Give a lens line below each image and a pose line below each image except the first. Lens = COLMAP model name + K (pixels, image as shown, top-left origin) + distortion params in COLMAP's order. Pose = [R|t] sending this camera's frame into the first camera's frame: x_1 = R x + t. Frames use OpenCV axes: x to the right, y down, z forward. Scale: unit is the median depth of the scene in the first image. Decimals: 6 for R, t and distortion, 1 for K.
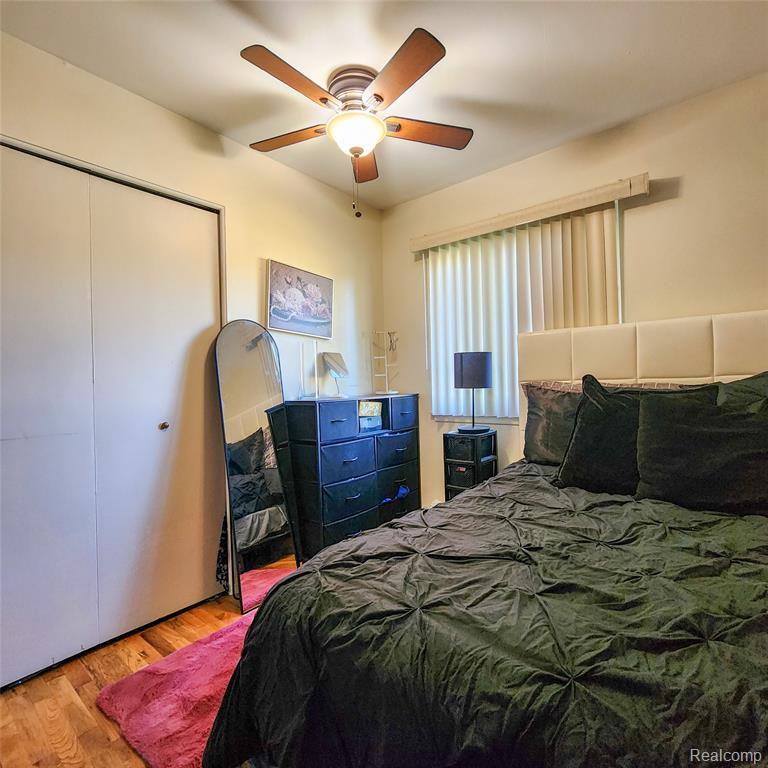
lens RADIAL K [[422.0, 0, 384.0], [0, 422.0, 384.0], [0, 0, 1]] dist [0.001201, 0.000272]
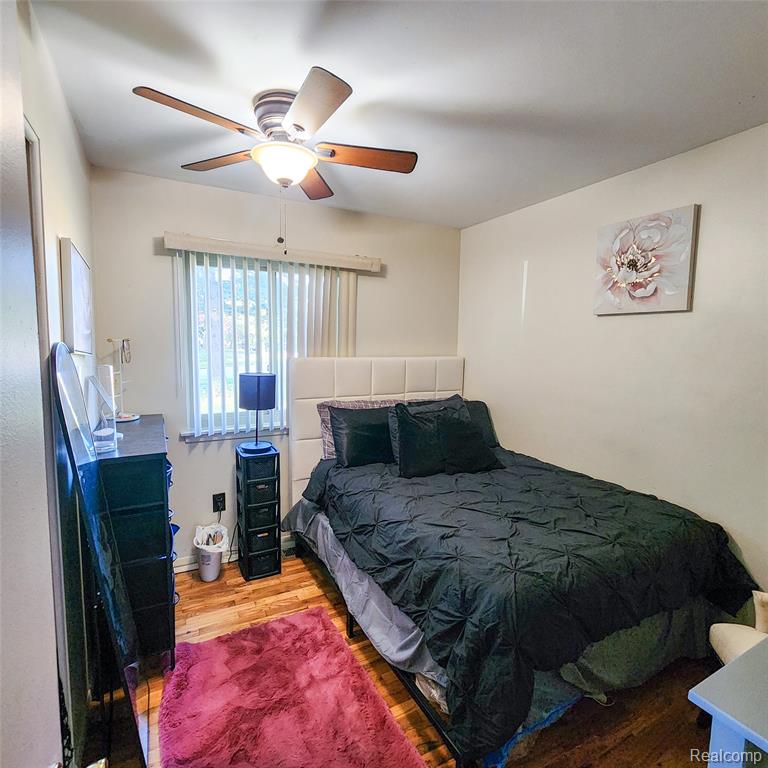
lens RADIAL K [[422.0, 0, 384.0], [0, 422.0, 384.0], [0, 0, 1]] dist [0.001201, 0.000272]
pose [[0.380568, -0.065560, 0.922426, -0.738303], [-0.024528, 0.996417, 0.080939, -0.163175], [-0.924427, -0.053428, 0.377597, 0.360065]]
